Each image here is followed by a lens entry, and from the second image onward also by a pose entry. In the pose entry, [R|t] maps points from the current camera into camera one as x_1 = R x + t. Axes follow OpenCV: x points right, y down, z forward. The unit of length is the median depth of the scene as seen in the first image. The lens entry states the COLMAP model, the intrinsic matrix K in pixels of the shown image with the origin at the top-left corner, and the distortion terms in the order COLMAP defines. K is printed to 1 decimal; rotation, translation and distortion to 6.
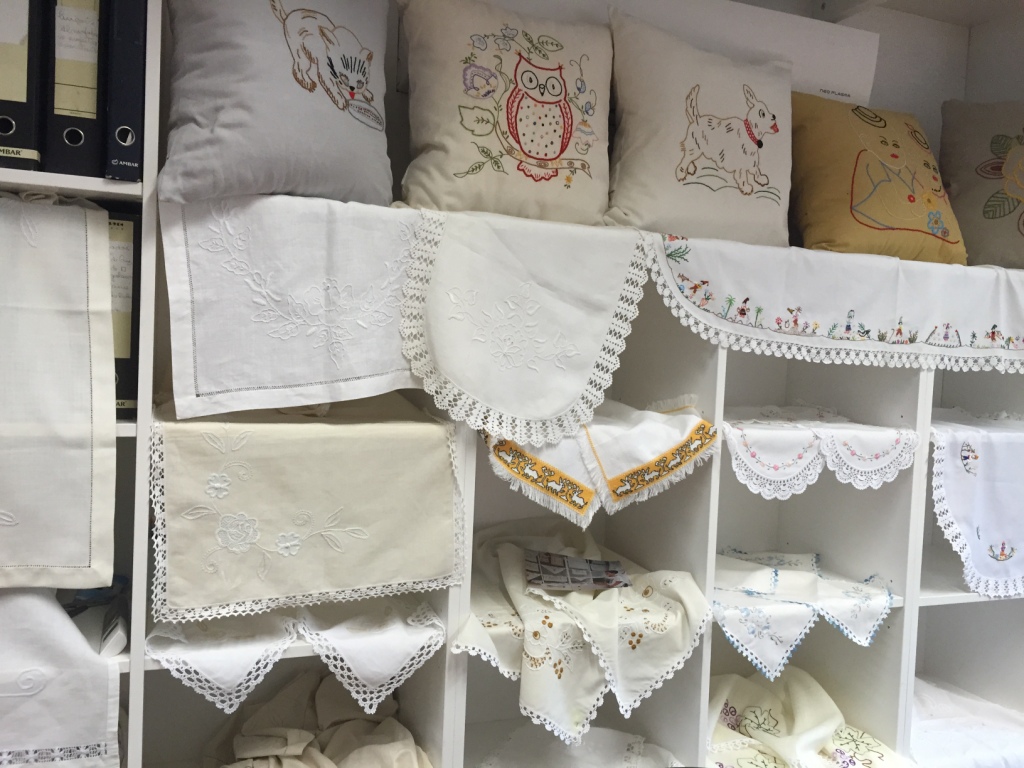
lens RADIAL K [[880.5, 0, 513.1], [0, 880.5, 385.6], [0, 0, 1]] dist [0.091755, -0.124672]
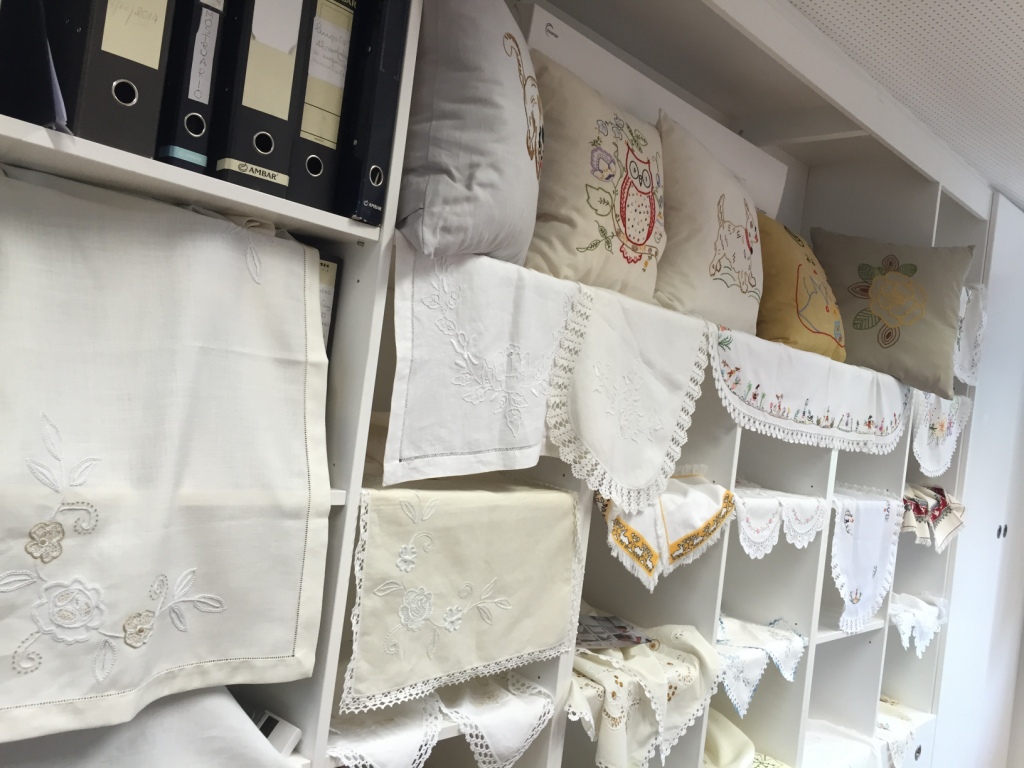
lens RADIAL K [[880.5, 0, 513.1], [0, 880.5, 385.6], [0, 0, 1]] dist [0.091755, -0.124672]
pose [[0.898598, 0.076127, 0.432117, -0.563563], [-0.064273, 0.997048, -0.041995, -0.030622], [-0.434039, 0.009963, 0.900839, 0.104586]]
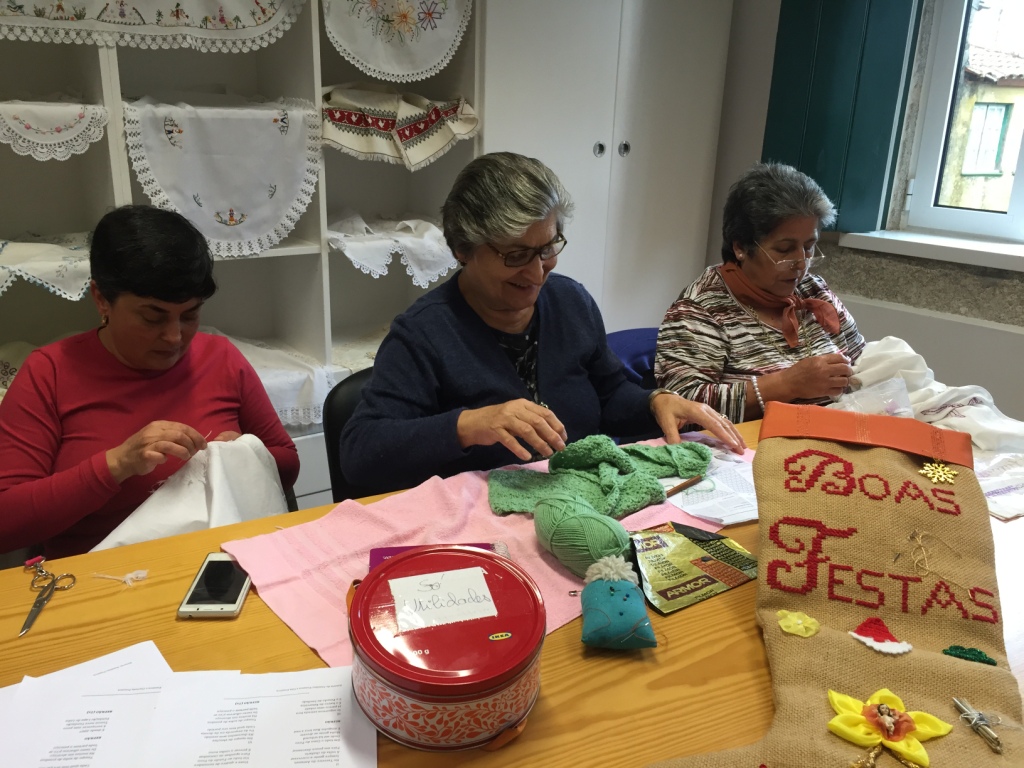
lens RADIAL K [[894.6, 0, 512.0], [0, 894.6, 384.0], [0, 0, 1]] dist [0.099067, -0.130570]
pose [[0.975390, -0.086449, 0.202831, 0.817202], [0.027940, 0.960975, 0.275222, 0.101684], [-0.218708, -0.262781, 0.939741, -0.304257]]
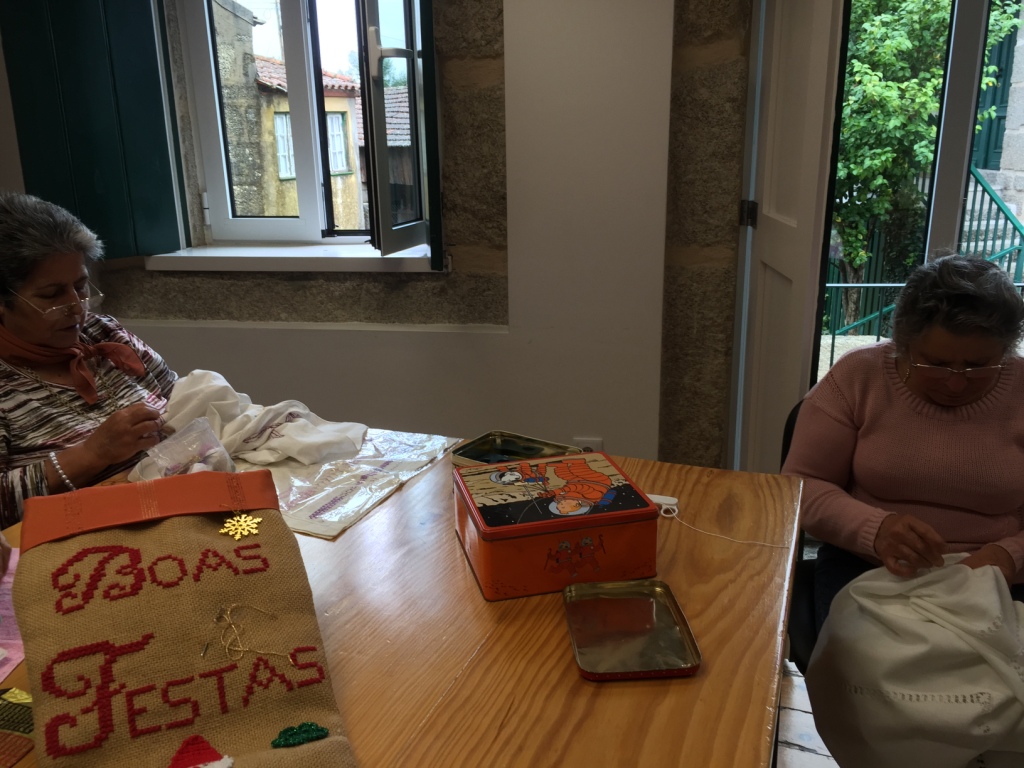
lens RADIAL K [[894.6, 0, 512.0], [0, 894.6, 384.0], [0, 0, 1]] dist [0.099067, -0.130570]
pose [[0.608977, -0.289205, 0.738585, 0.973058], [0.086864, 0.949876, 0.300318, 0.107718], [-0.788418, -0.118730, 0.603573, -0.238180]]
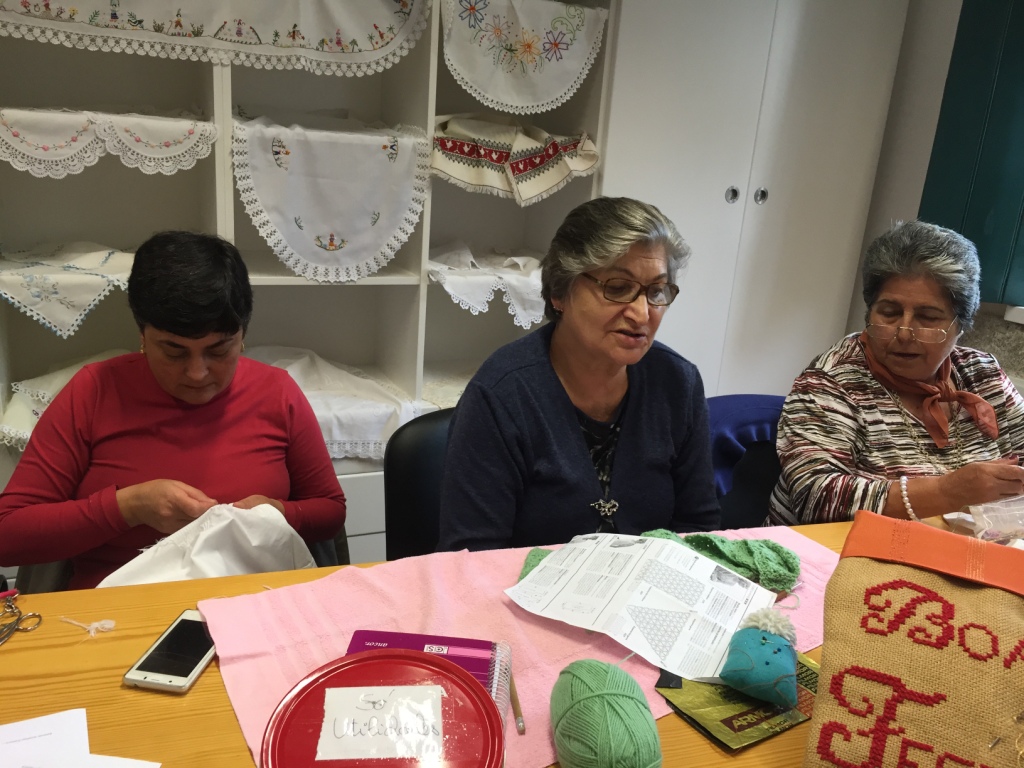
lens RADIAL K [[894.6, 0, 512.0], [0, 894.6, 384.0], [0, 0, 1]] dist [0.099067, -0.130570]
pose [[0.999040, 0.015071, 0.041129, 0.927026], [-0.024429, 0.971064, 0.237567, 0.104840], [-0.036359, -0.238344, 0.970500, -0.206967]]
